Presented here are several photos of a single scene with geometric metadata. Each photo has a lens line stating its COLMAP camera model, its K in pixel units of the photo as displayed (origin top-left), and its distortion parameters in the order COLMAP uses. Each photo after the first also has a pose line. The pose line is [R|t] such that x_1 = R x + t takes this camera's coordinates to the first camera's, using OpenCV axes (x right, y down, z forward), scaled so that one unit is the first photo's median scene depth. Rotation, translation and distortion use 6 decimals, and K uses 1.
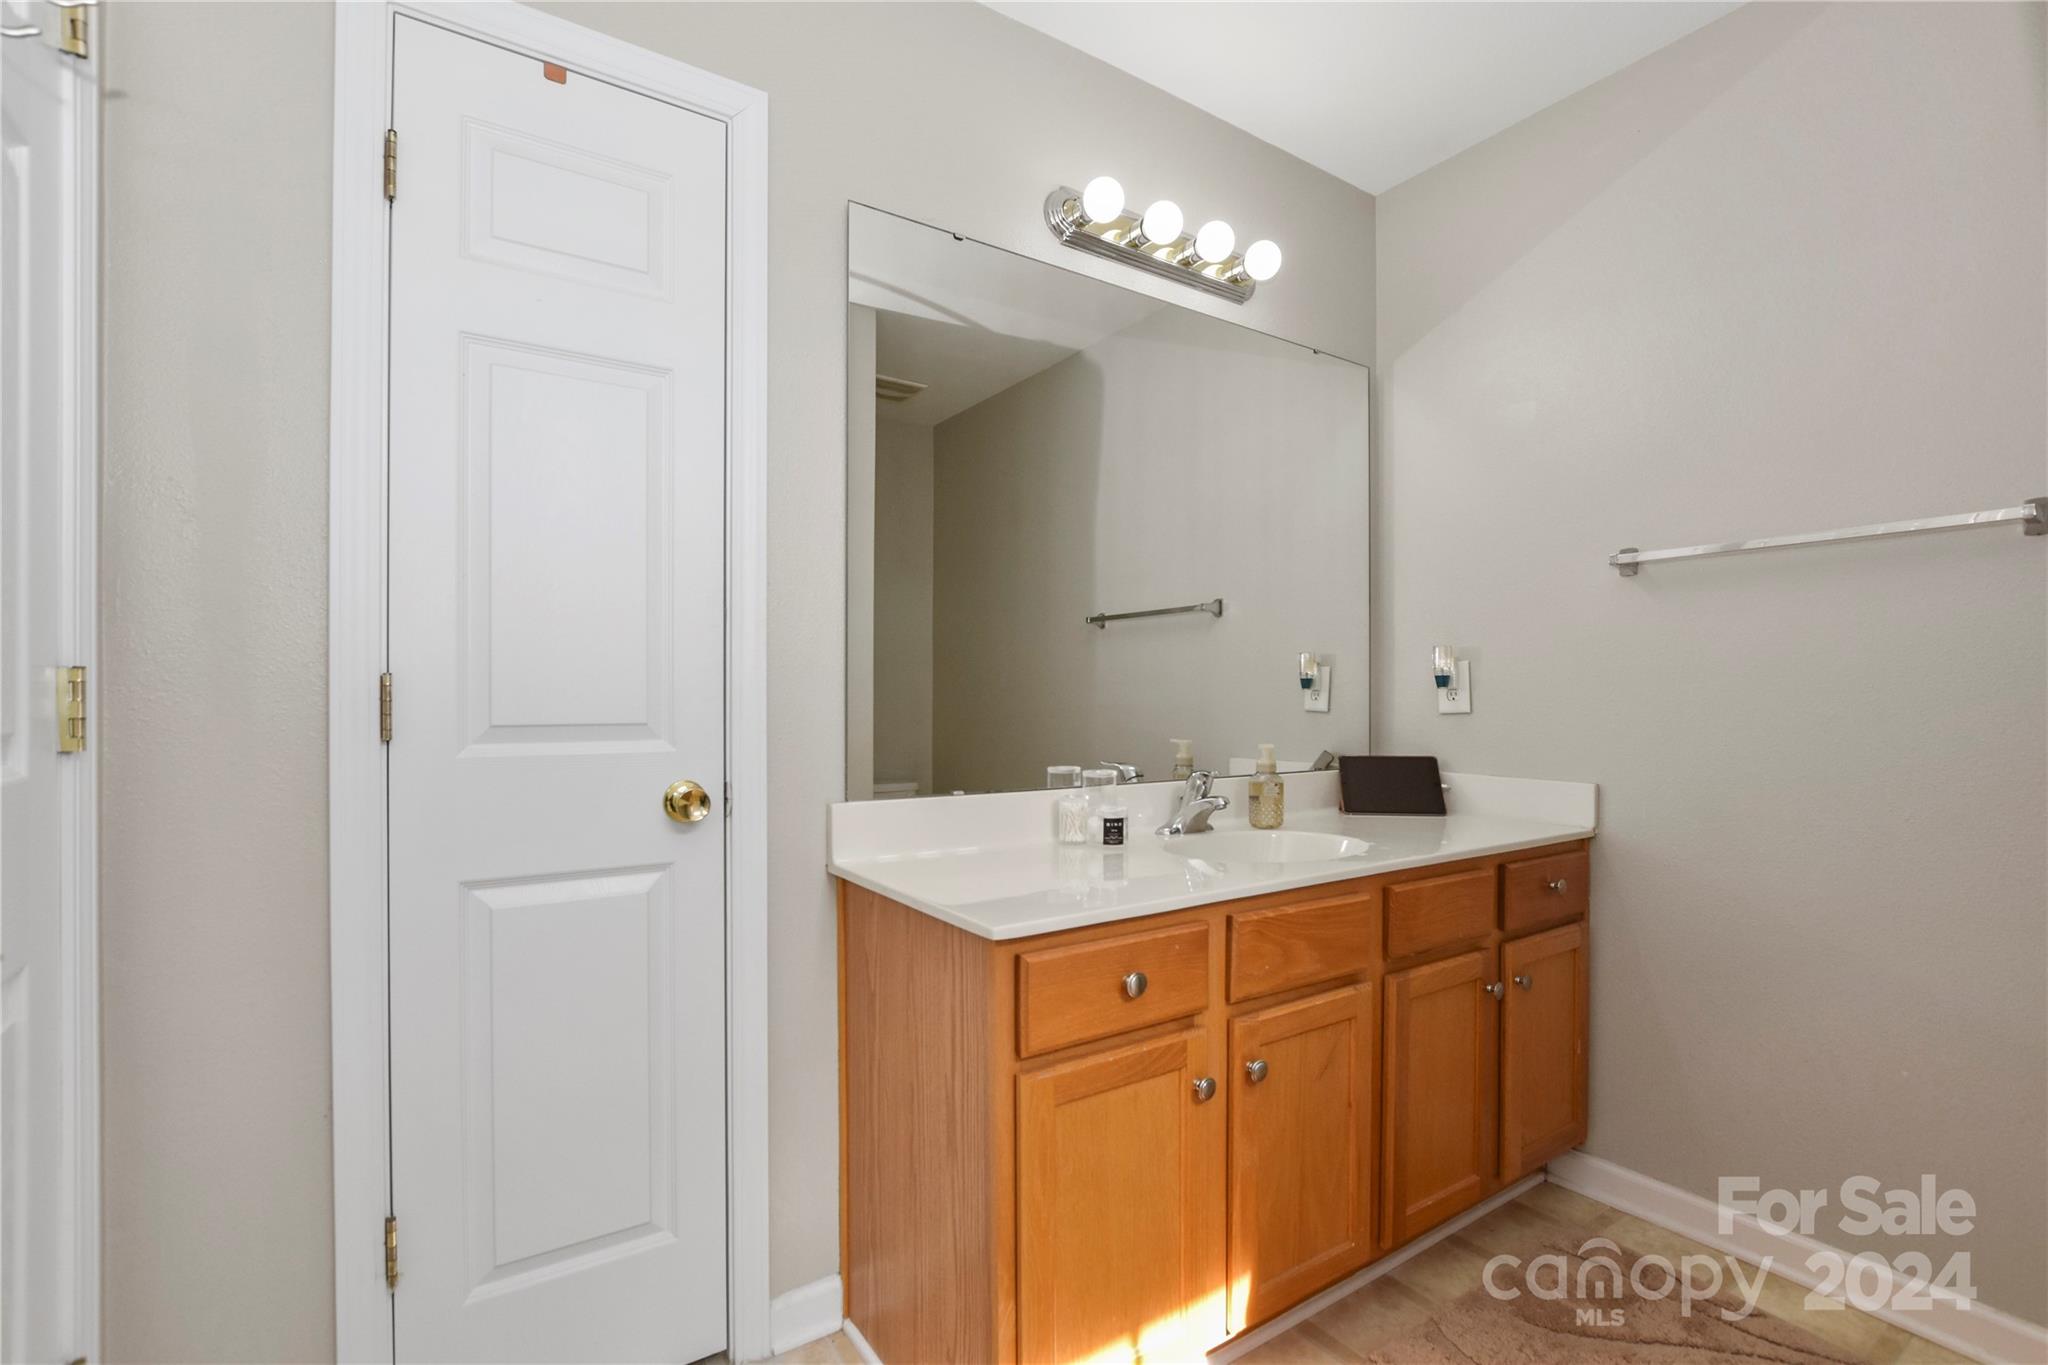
lens RADIAL K [[925.8, 0, 1024.0], [0, 925.8, 682.5], [0, 0, 1]] dist [-0.020410, 0.000721]
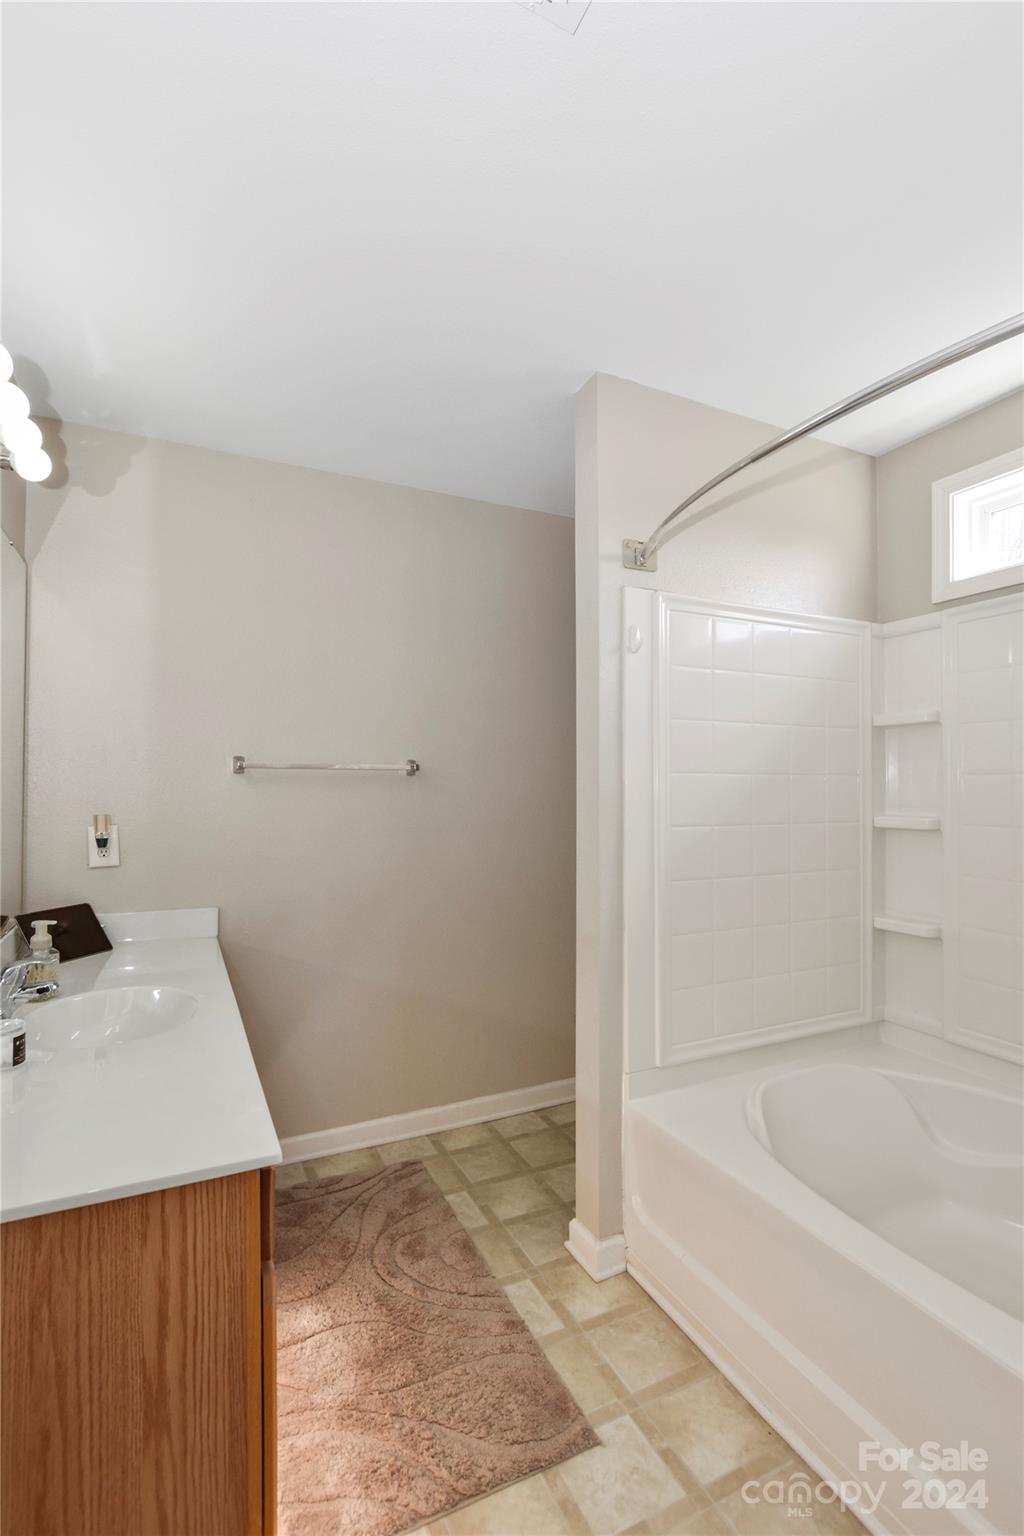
lens RADIAL K [[695.8, 0, 512.0], [0, 695.8, 768.0], [0, 0, 1]] dist [-0.000028, 0.000217]
pose [[0.139323, 0.028725, 0.989830, -0.482576], [-0.022913, 0.999405, -0.025778, -0.106422], [-0.989982, -0.019088, 0.139899, 0.347307]]
